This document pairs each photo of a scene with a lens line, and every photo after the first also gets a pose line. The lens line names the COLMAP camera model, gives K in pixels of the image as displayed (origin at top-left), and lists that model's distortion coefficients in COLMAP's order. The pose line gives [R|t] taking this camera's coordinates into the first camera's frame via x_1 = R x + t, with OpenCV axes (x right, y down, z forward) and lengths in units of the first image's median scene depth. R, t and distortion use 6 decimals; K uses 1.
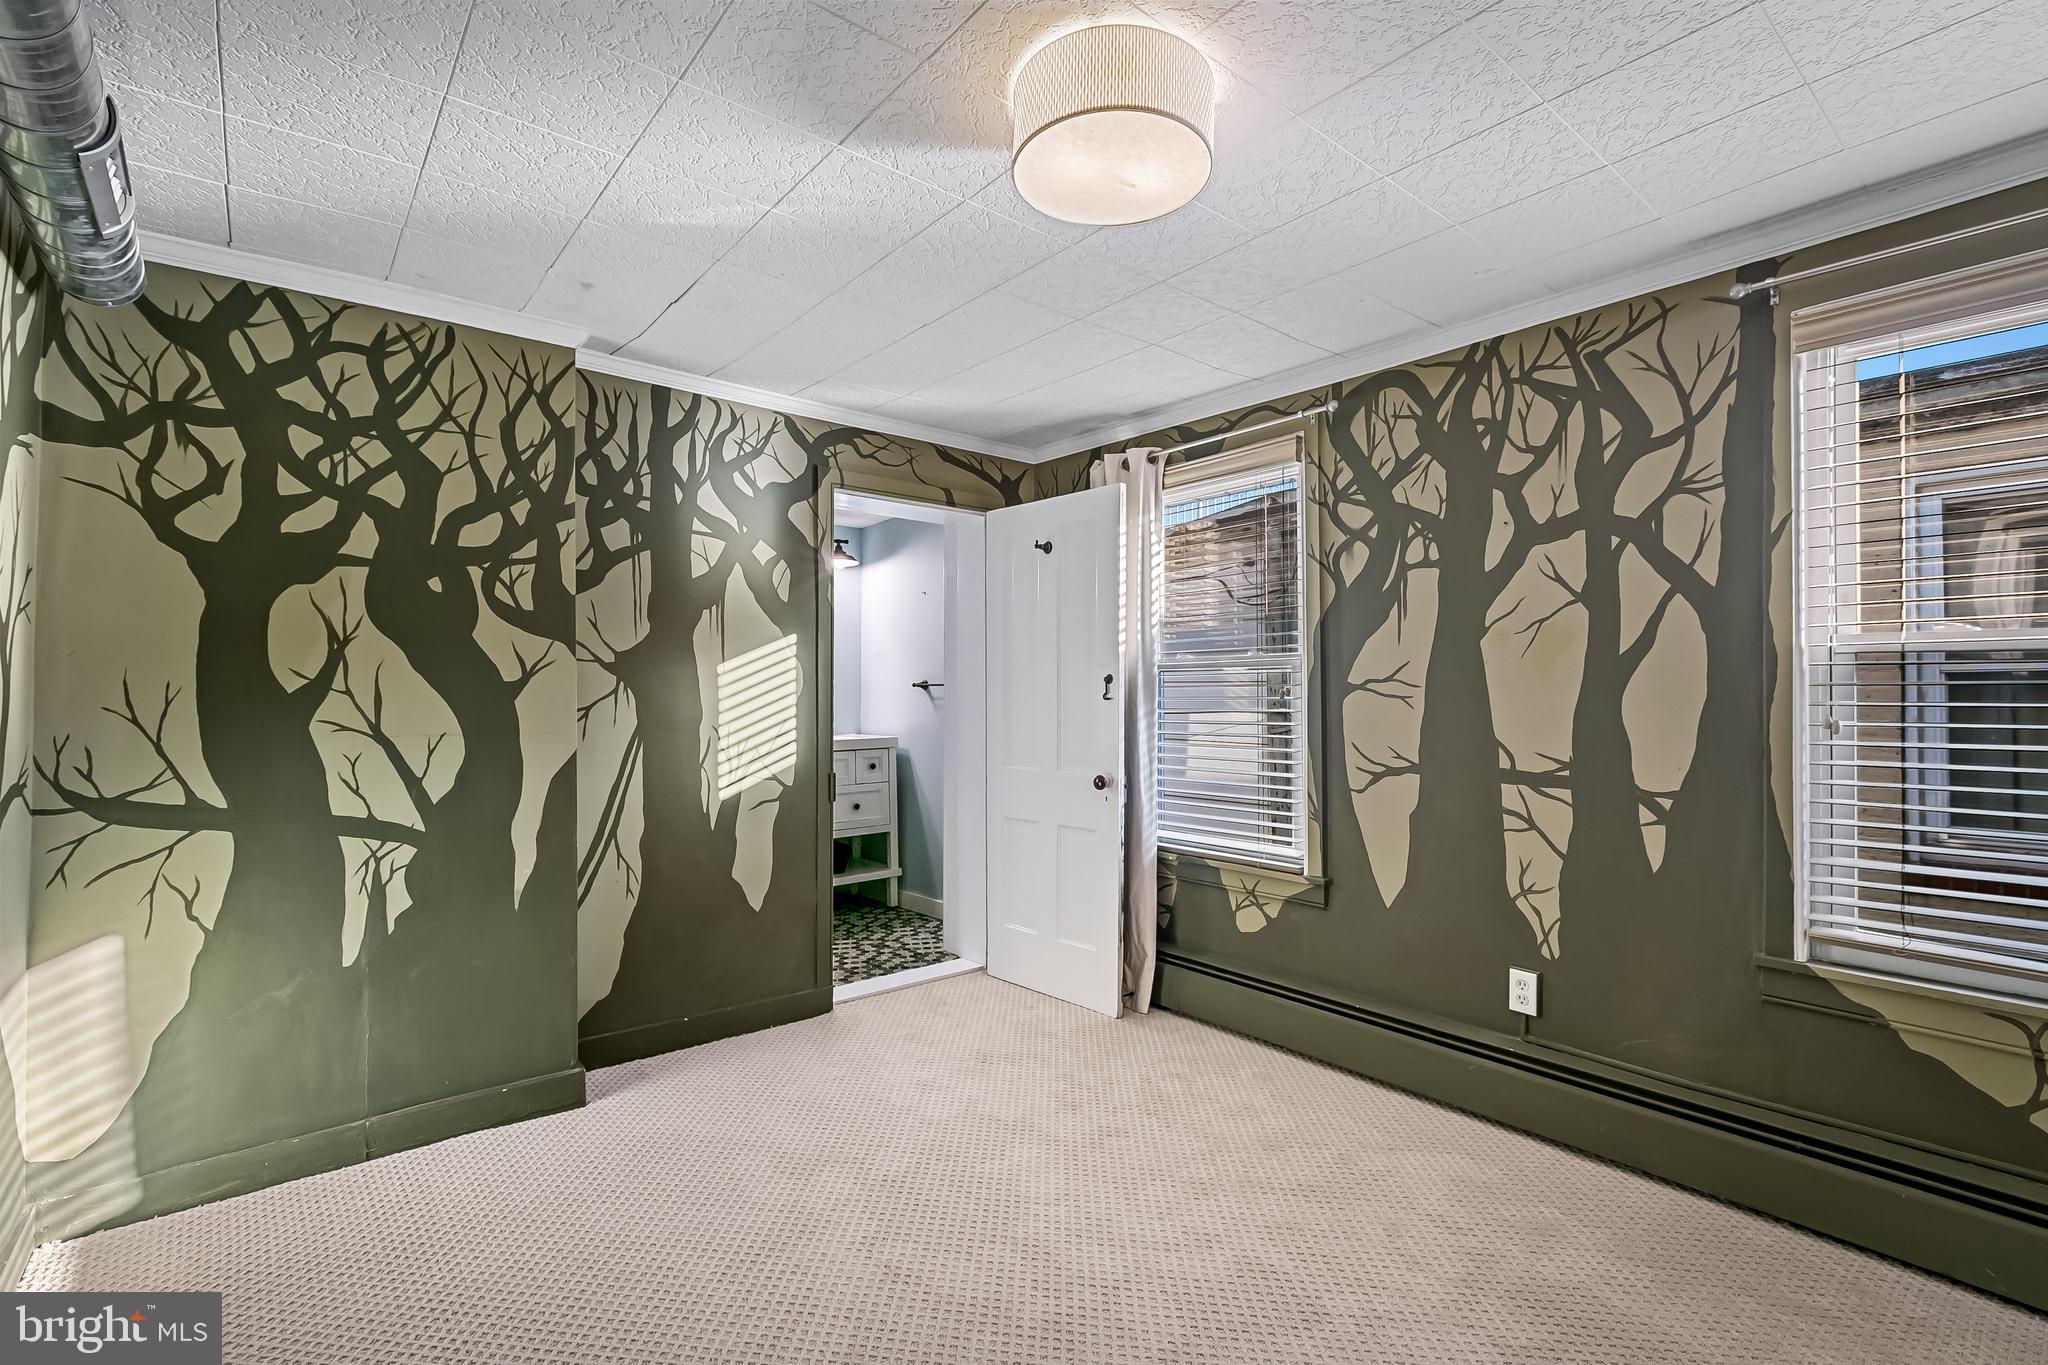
lens RADIAL K [[939.2, 0, 1030.0], [0, 939.2, 686.6], [0, 0, 1]] dist [-0.004897, 0.000576]
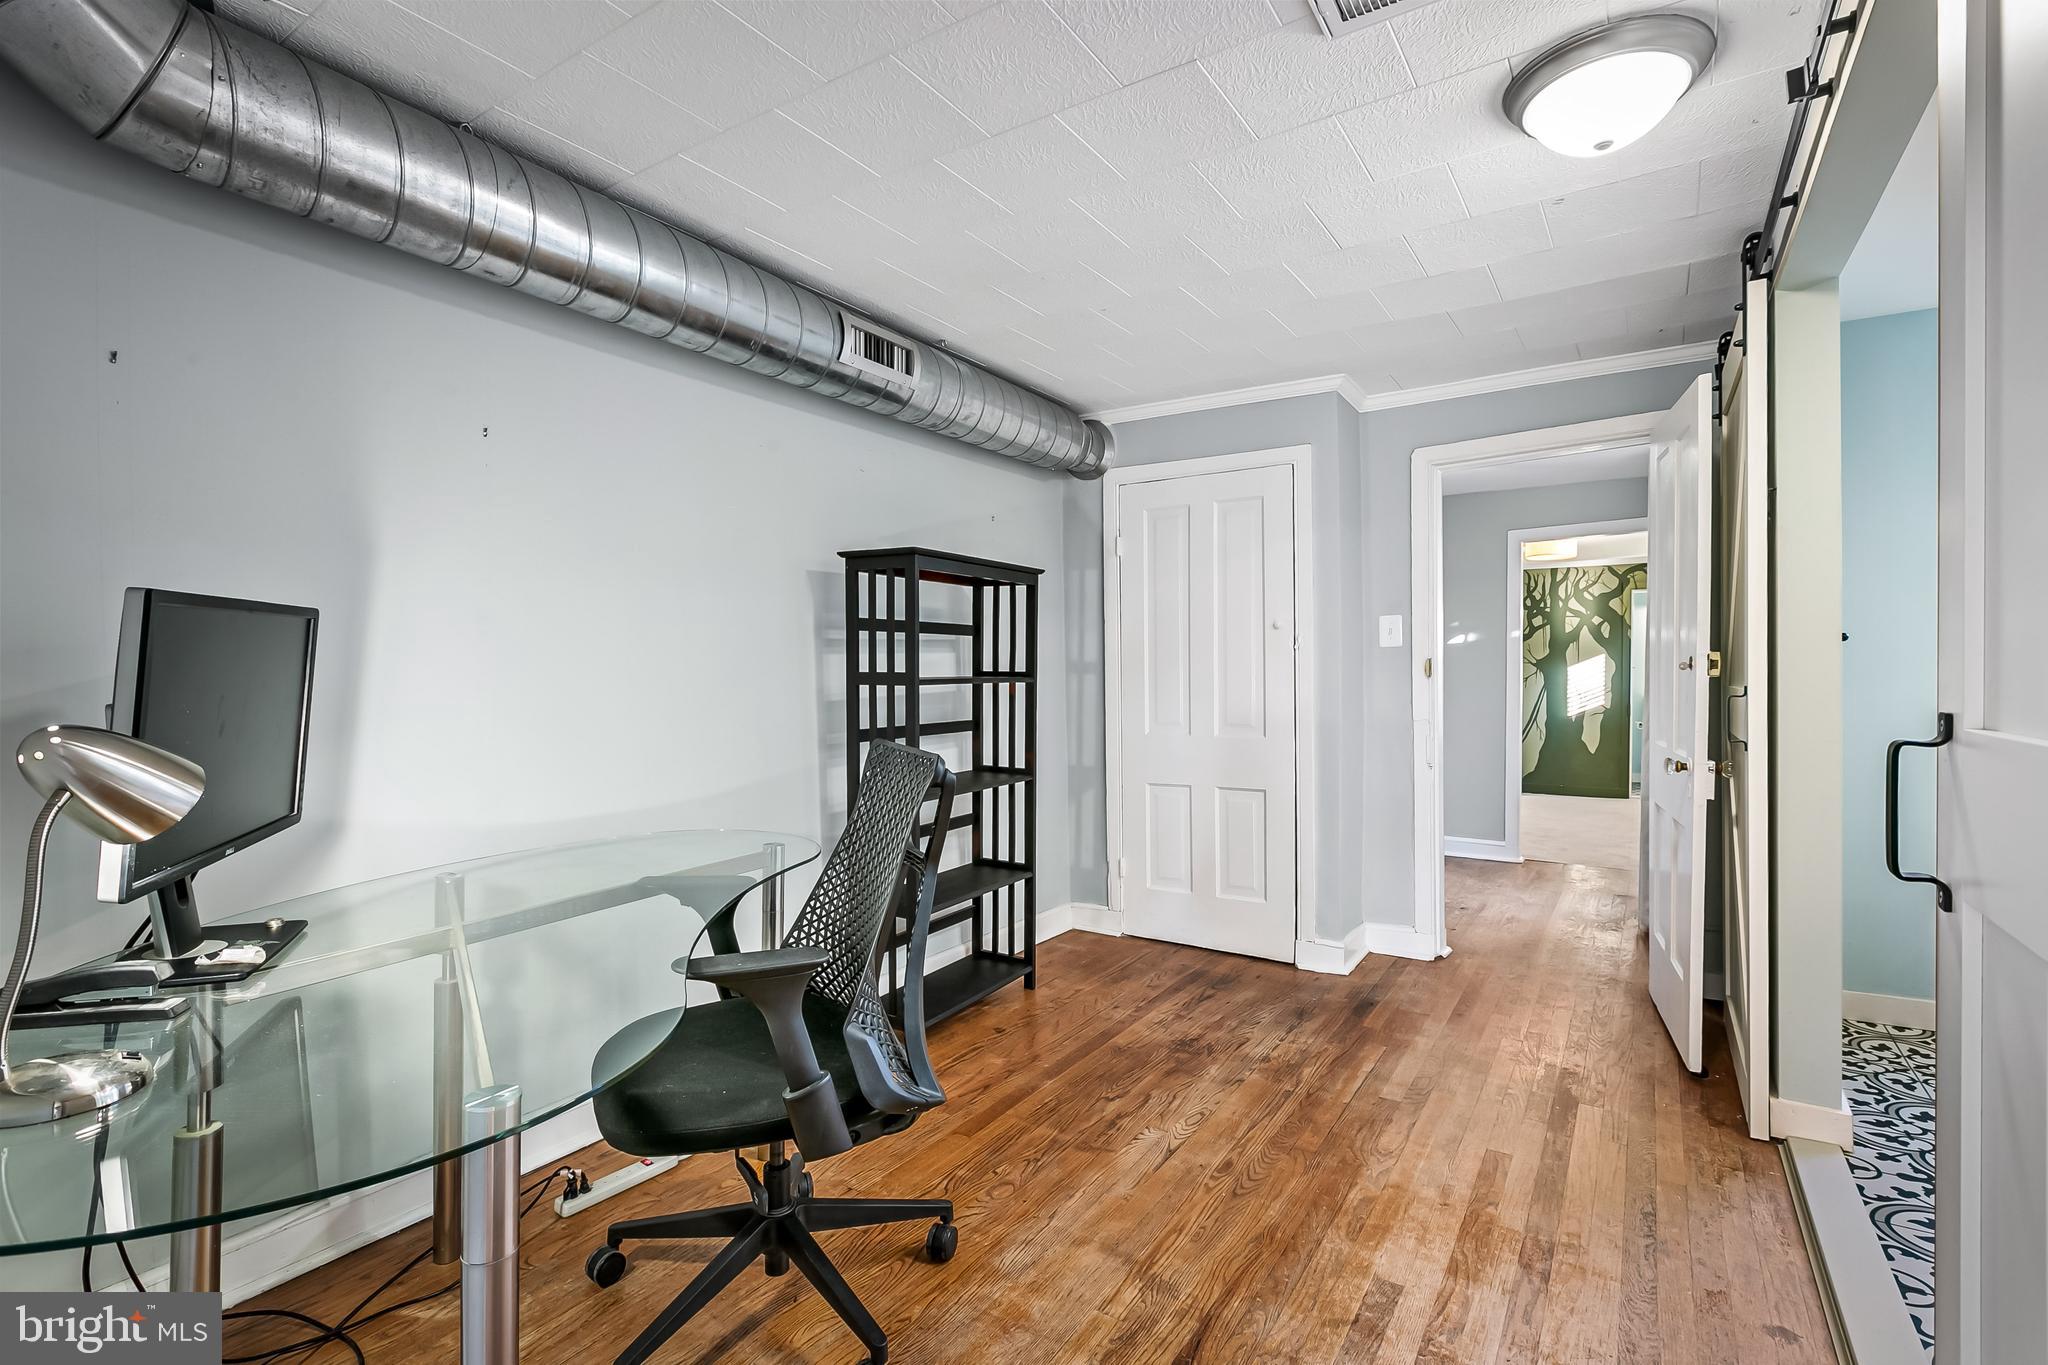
lens RADIAL K [[939.2, 0, 1034.7], [0, 939.2, 692.1], [0, 0, 1]] dist [-0.004897, 0.000576]
pose [[0.296730, 0.009191, -0.954917, 2.272165], [0.002595, 0.999942, 0.010430, 0.037188], [0.954958, -0.005573, 0.296689, -1.671459]]
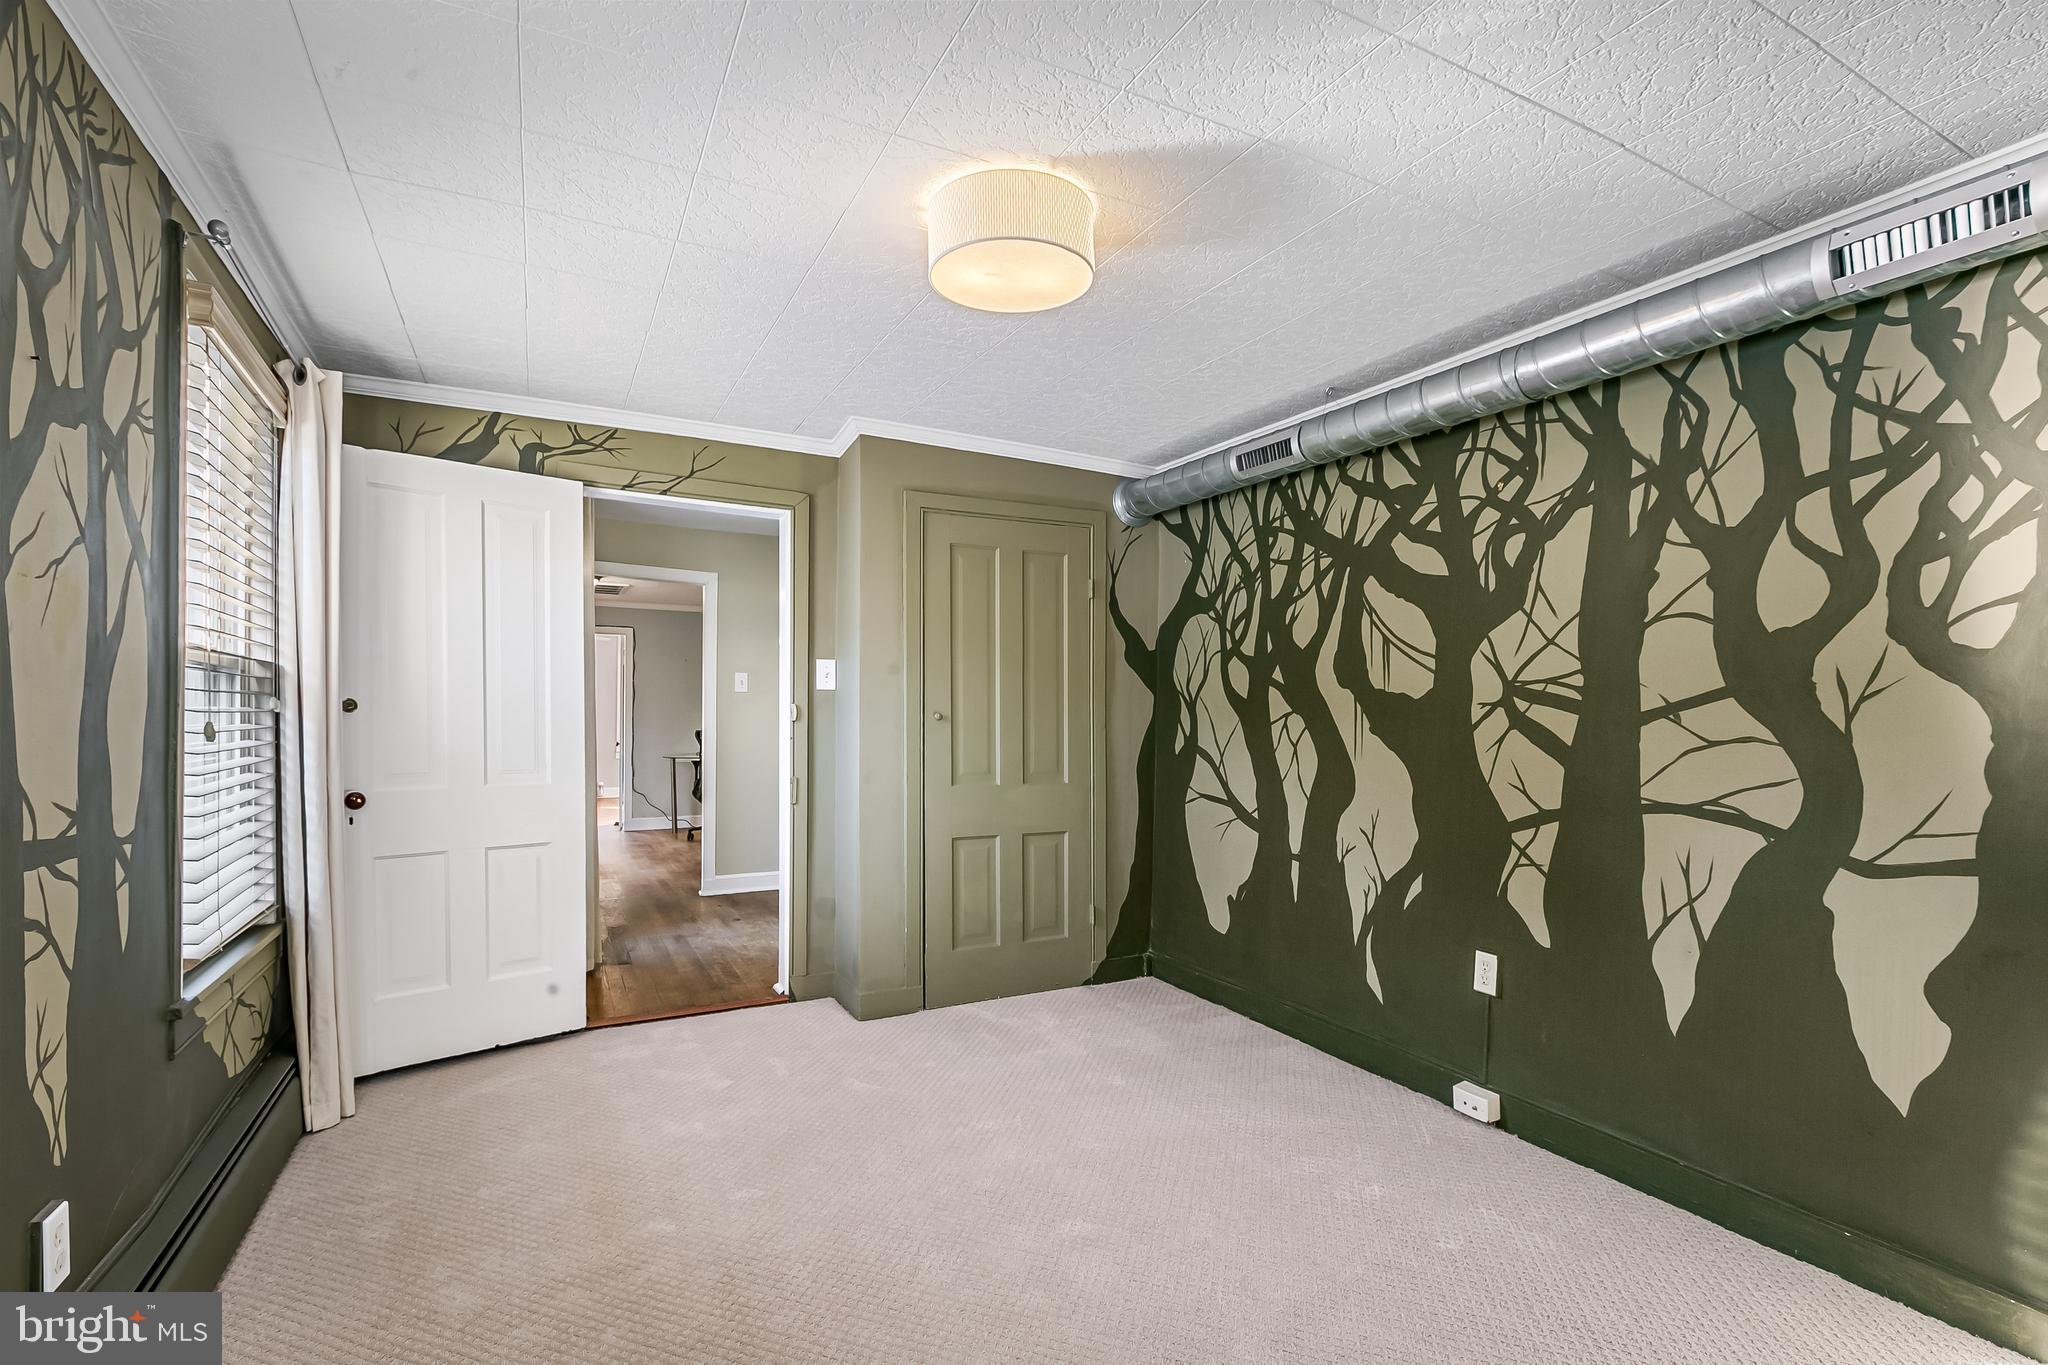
lens RADIAL K [[939.2, 0, 1035.3], [0, 939.2, 741.6], [0, 0, 1]] dist [-0.004897, 0.000576]
pose [[-0.975894, -0.015294, 0.217709, -0.135275], [-0.011840, 0.999783, 0.017165, 0.018812], [-0.217924, 0.014173, -0.975863, 1.395328]]
